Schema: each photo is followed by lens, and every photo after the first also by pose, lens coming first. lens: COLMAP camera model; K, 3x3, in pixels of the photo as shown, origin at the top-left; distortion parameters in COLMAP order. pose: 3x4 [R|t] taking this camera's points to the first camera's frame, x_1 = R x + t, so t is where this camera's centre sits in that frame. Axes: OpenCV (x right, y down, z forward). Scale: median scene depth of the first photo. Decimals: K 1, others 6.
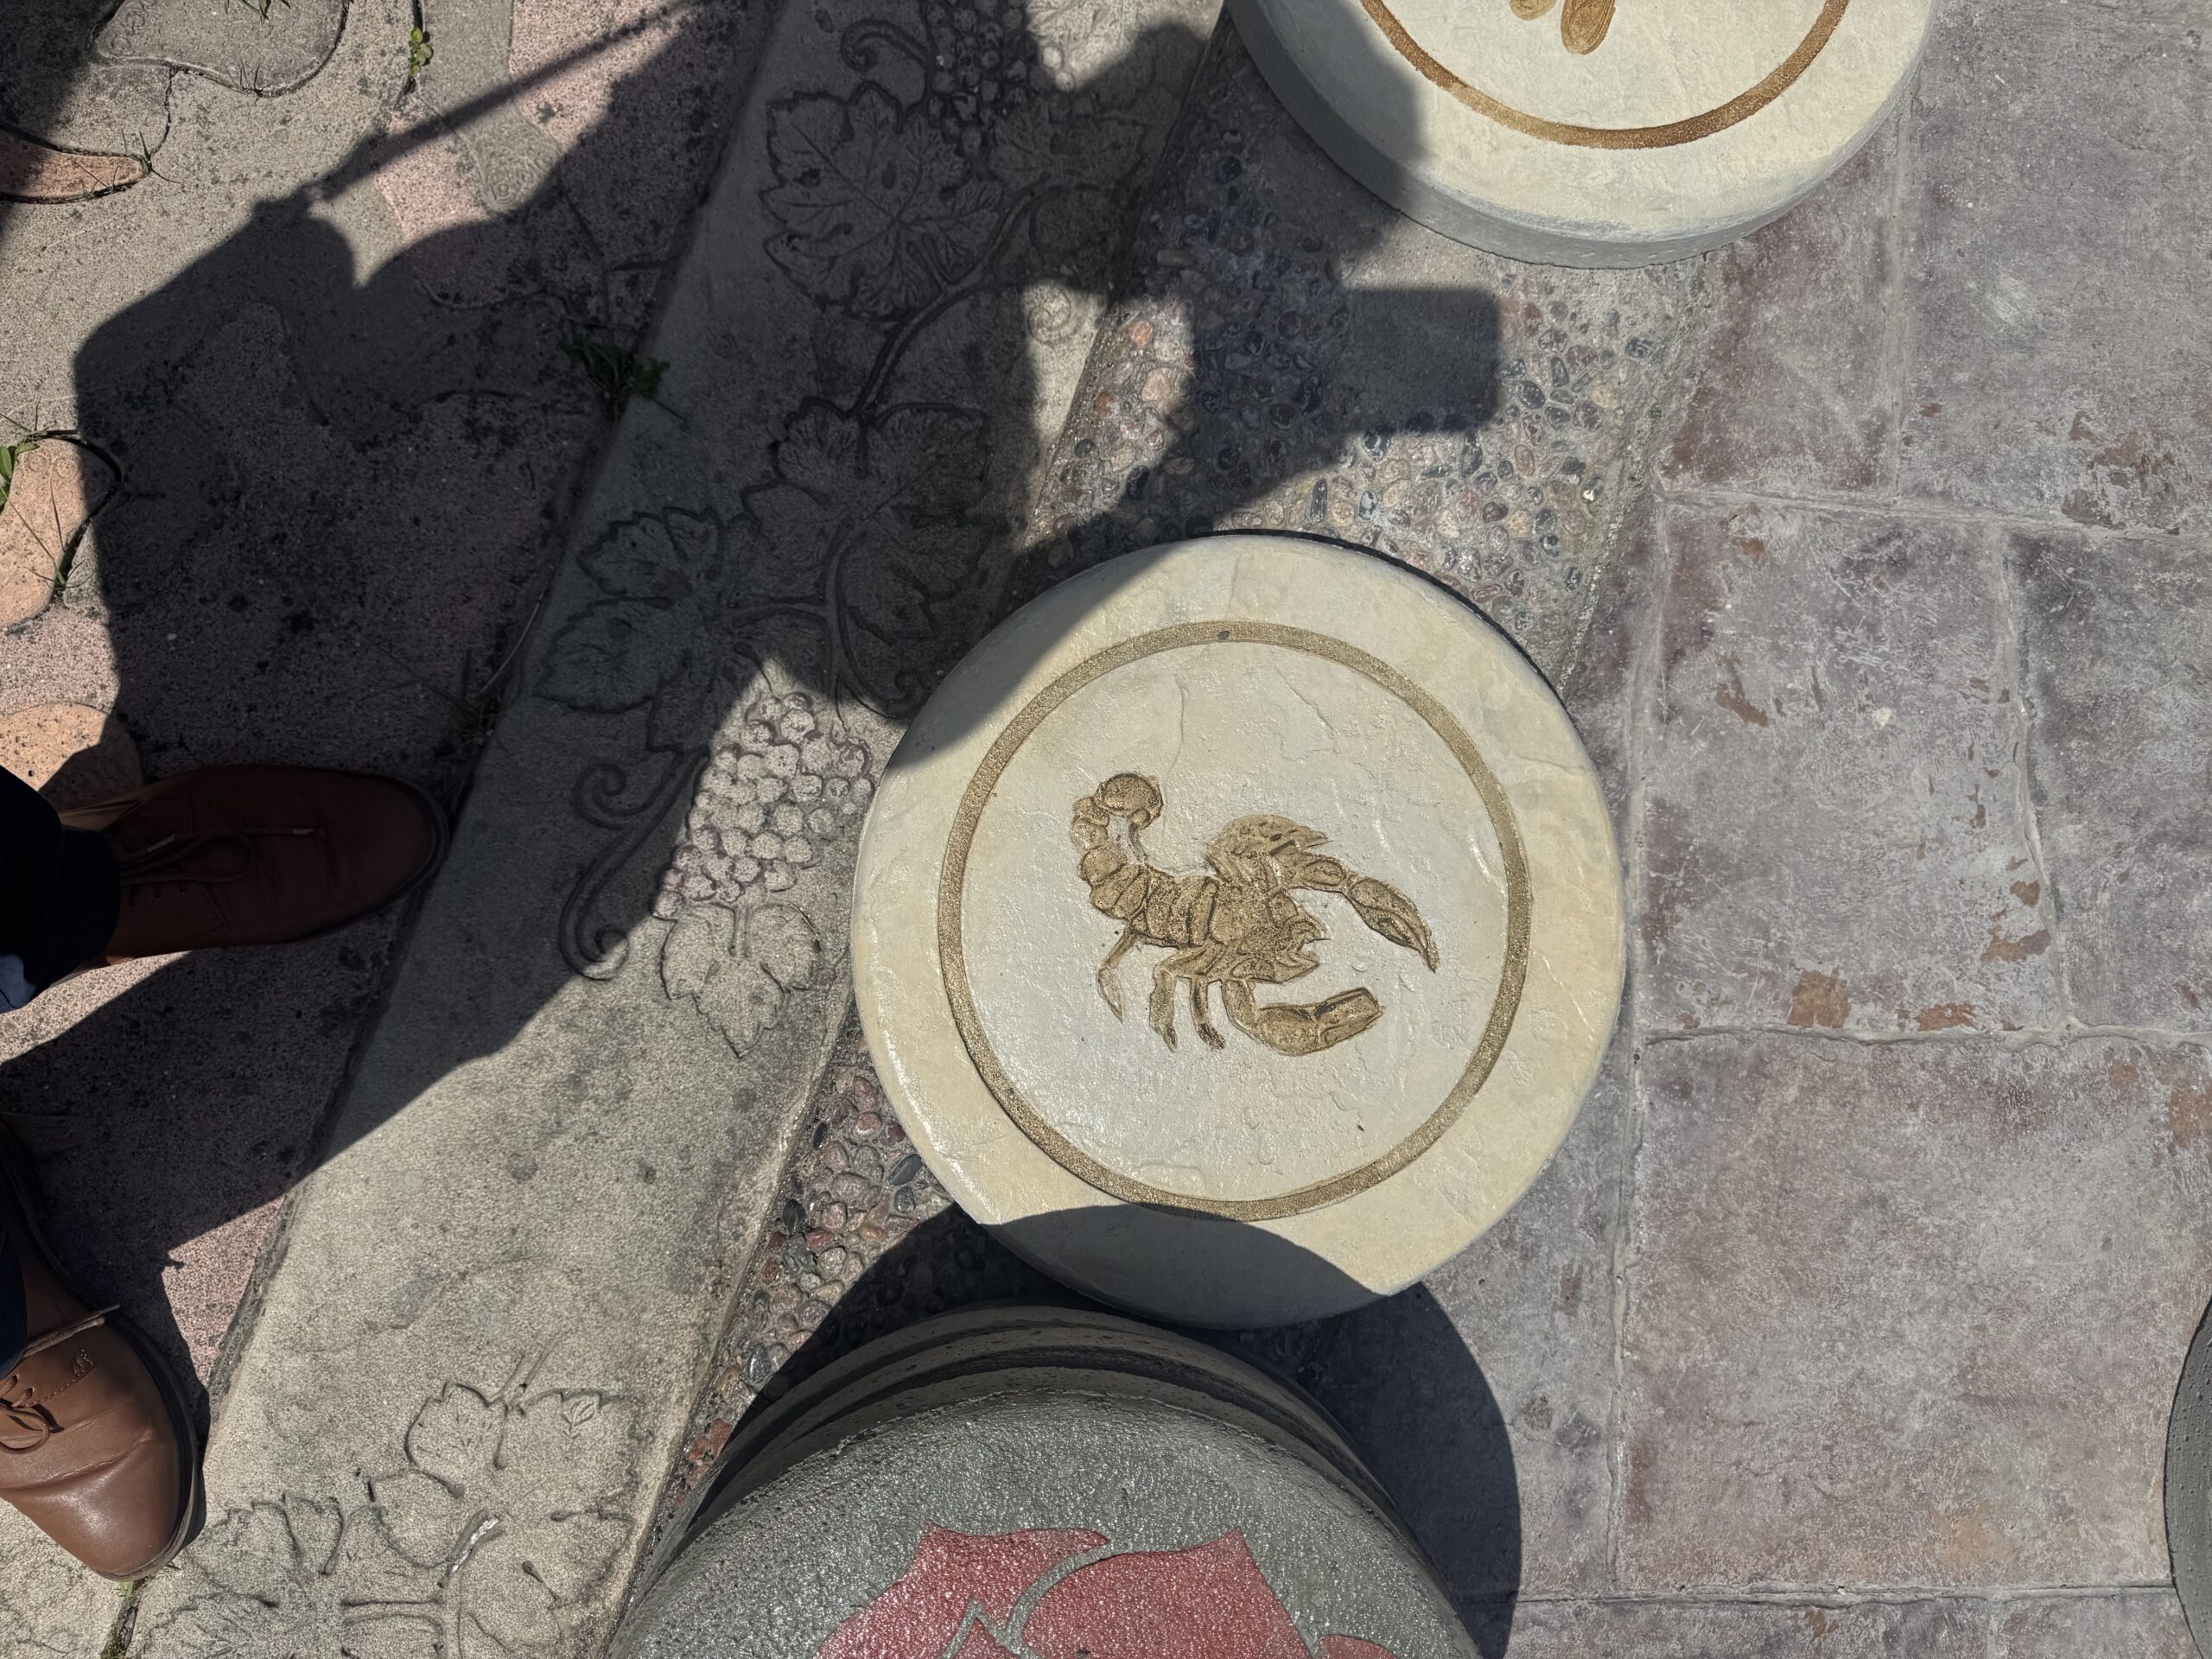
lens RADIAL K [[1568.0, 0, 1129.7], [0, 1568.0, 911.8], [0, 0, 1]] dist [0.023892, -0.028522]
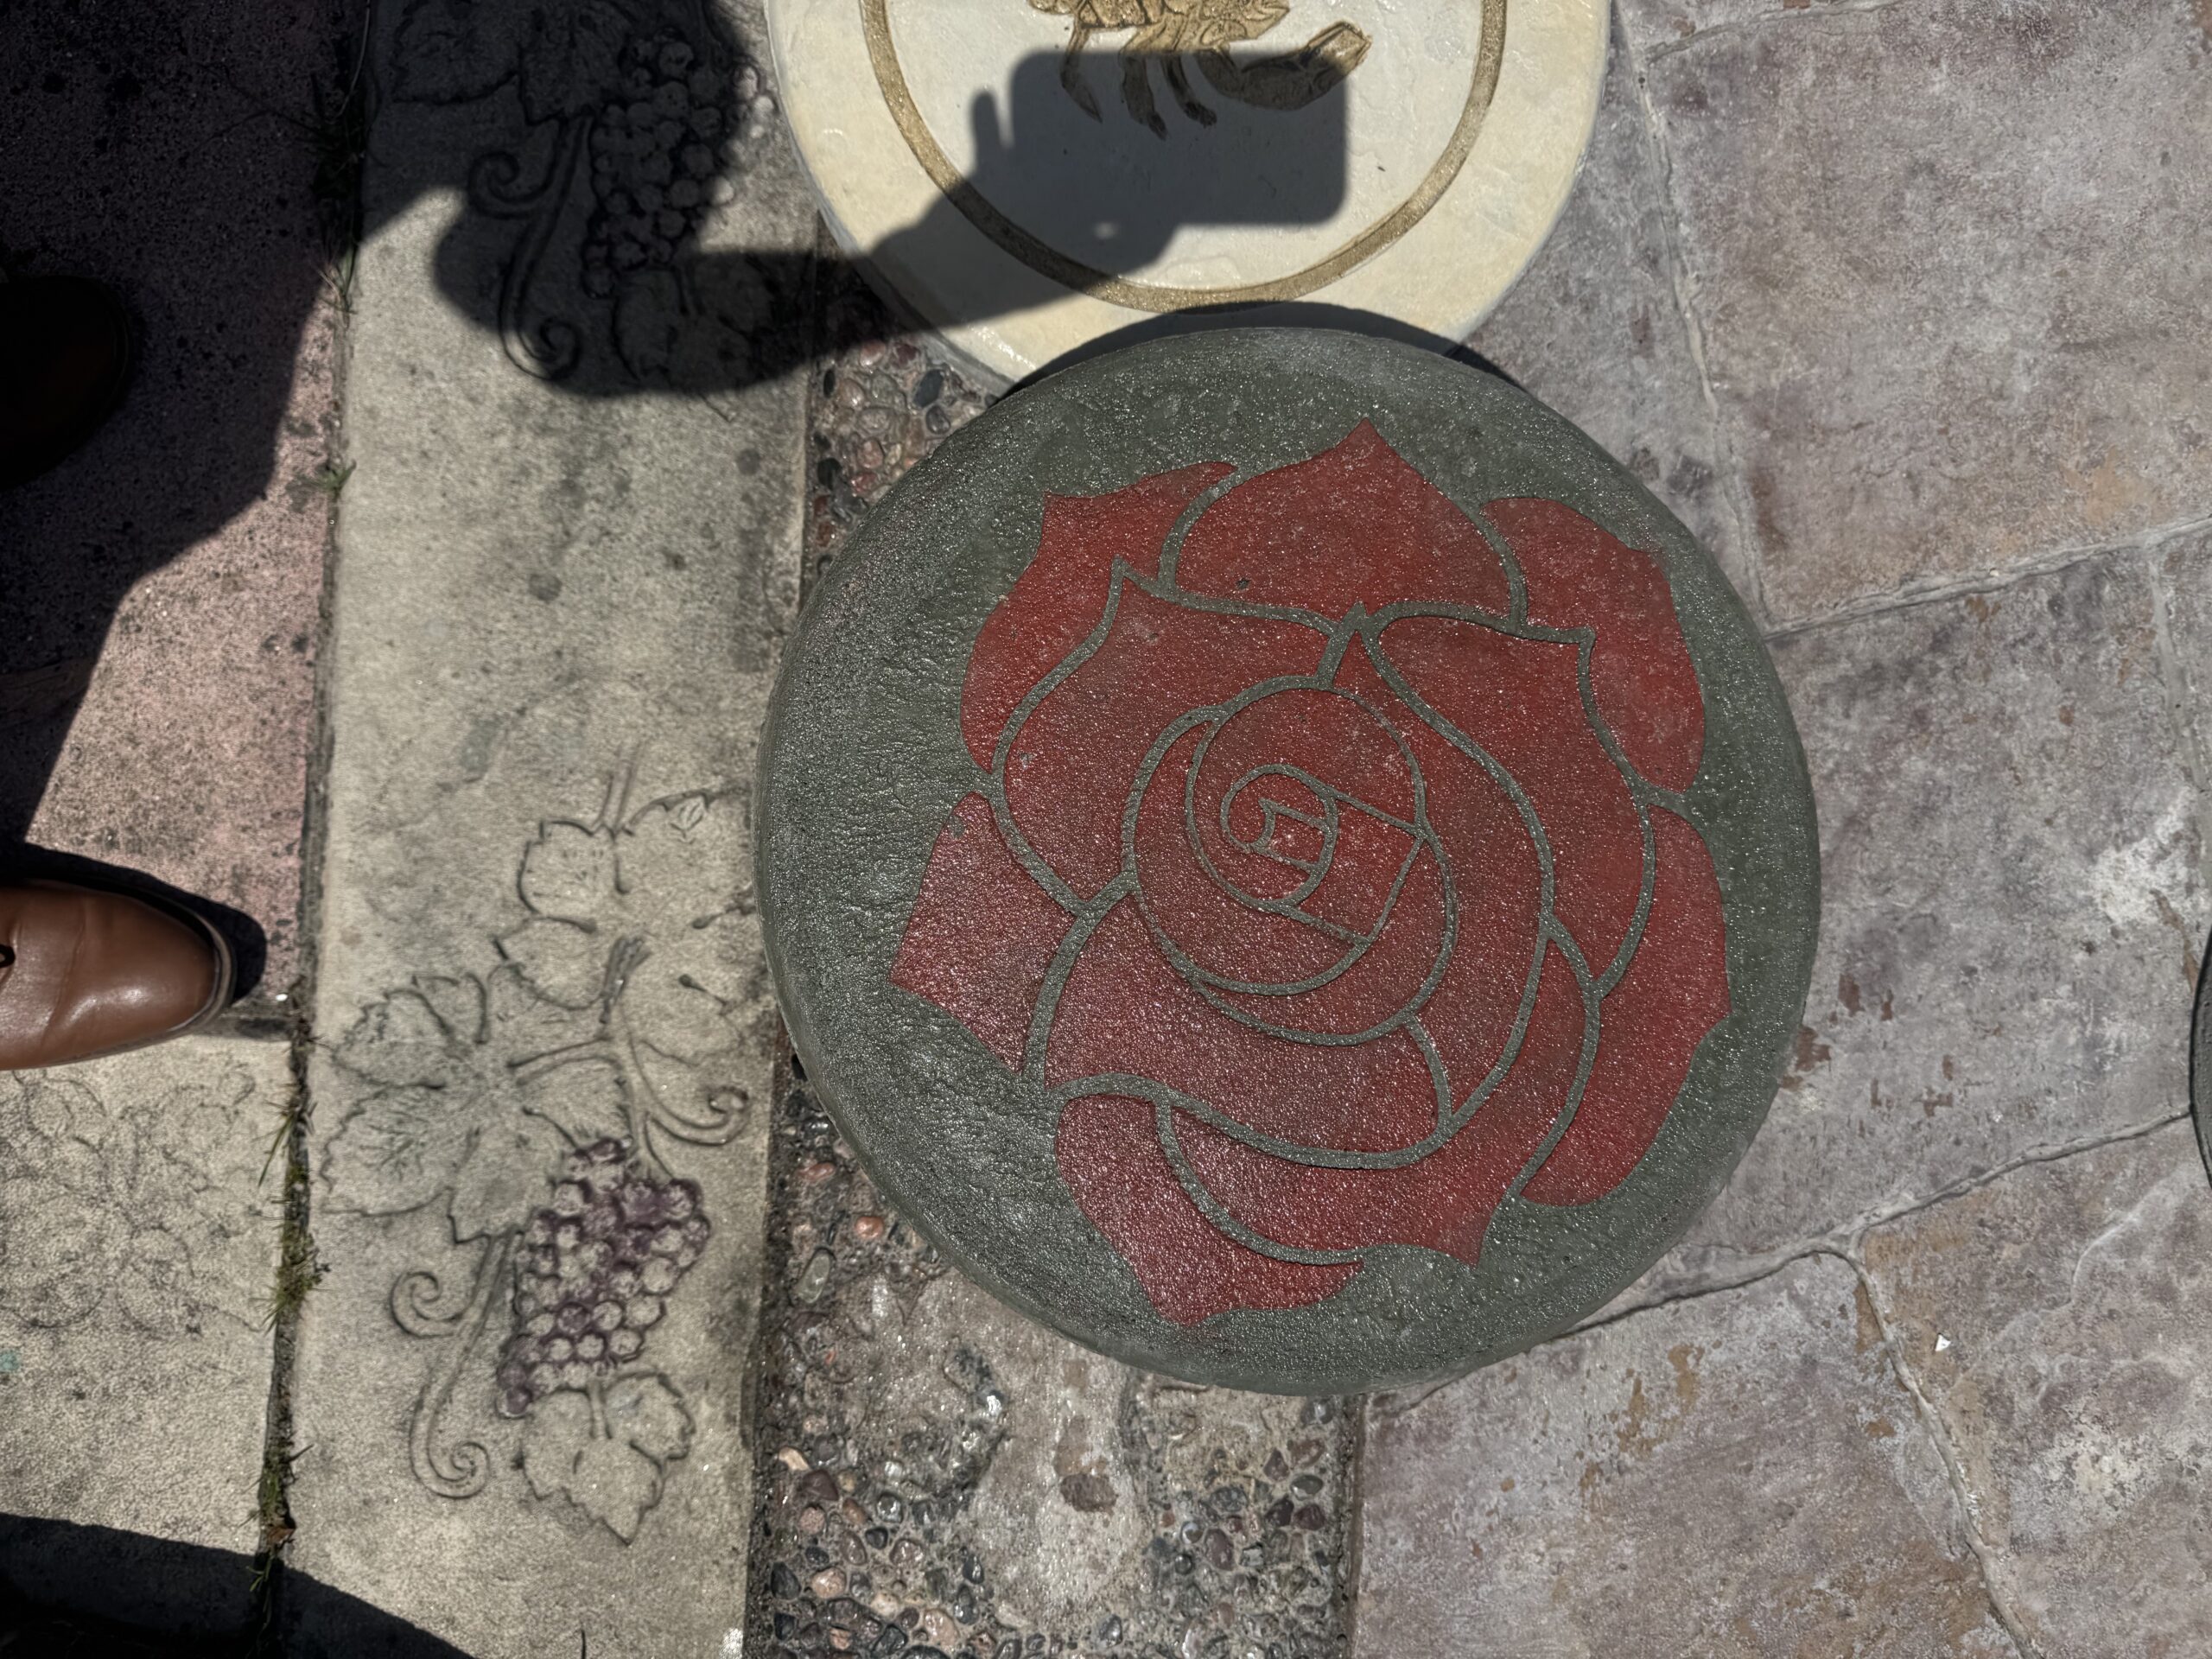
lens RADIAL K [[1568.0, 0, 1151.0], [0, 1568.0, 819.8], [0, 0, 1]] dist [0.023892, -0.028522]
pose [[0.955459, -0.295036, 0.007220, -0.090133], [0.293961, 0.953577, 0.065403, 0.351813], [-0.026181, -0.060367, 0.997833, 0.042933]]
